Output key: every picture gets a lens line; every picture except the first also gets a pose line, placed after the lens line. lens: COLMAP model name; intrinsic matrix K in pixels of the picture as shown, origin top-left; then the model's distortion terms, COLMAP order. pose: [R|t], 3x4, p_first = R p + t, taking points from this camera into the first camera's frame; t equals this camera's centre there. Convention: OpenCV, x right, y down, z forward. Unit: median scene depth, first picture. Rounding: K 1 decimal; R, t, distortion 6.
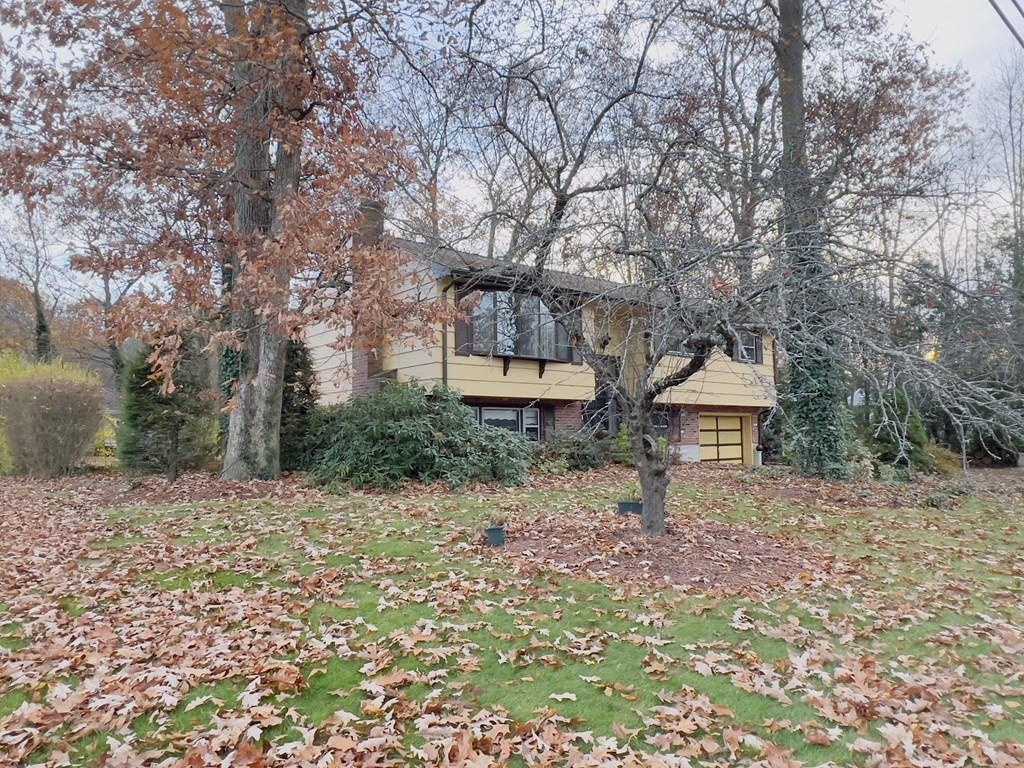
lens RADIAL K [[663.2, 0, 517.1], [0, 663.2, 386.4], [0, 0, 1]] dist [0.005407, -0.003391]
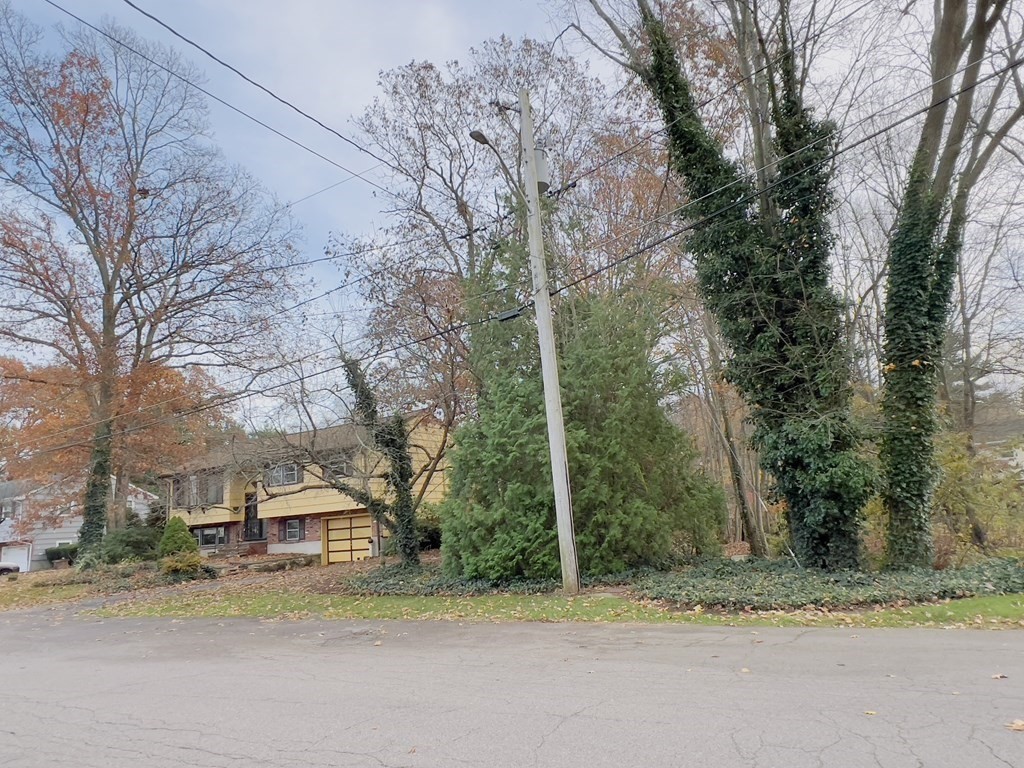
lens RADIAL K [[663.2, 0, 517.1], [0, 663.2, 386.4], [0, 0, 1]] dist [0.005407, -0.003391]
pose [[0.382804, -0.211521, -0.899289, 2.312859], [0.134490, 0.975825, -0.172274, 0.085853], [0.913988, -0.054999, 0.401997, 1.063329]]
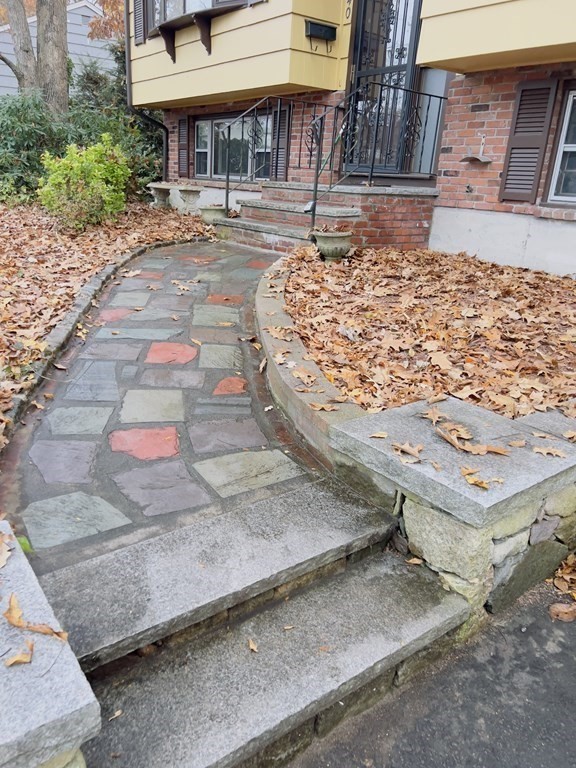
lens RADIAL K [[571.7, 0, 288.0], [0, 571.7, 384.0], [0, 0, 1]] dist [0.053206, -0.054238]
pose [[-0.041747, 0.340052, -0.939480, 0.585891], [0.012616, 0.940404, 0.339826, 0.084499], [0.999049, 0.002334, -0.043549, 1.071490]]
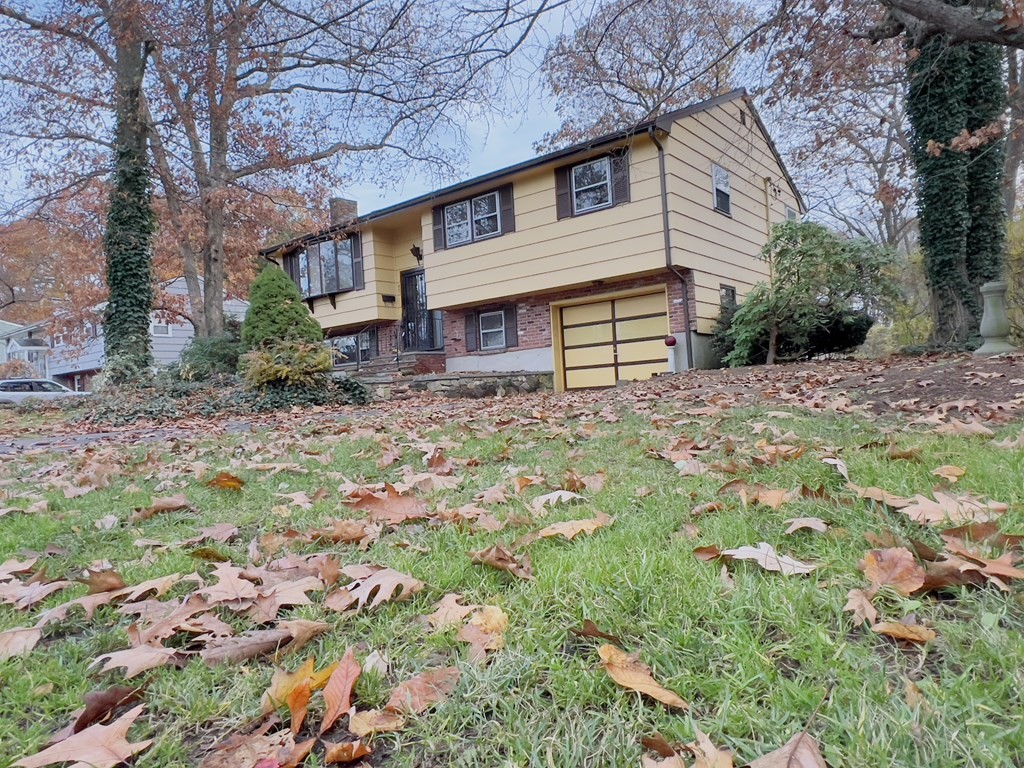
lens RADIAL K [[663.2, 0, 517.1], [0, 663.2, 386.4], [0, 0, 1]] dist [0.005407, -0.003391]
pose [[0.218505, -0.020062, -0.975630, 1.262137], [0.122649, 0.992425, 0.007062, 0.156408], [0.968098, -0.121203, 0.219310, 1.021811]]
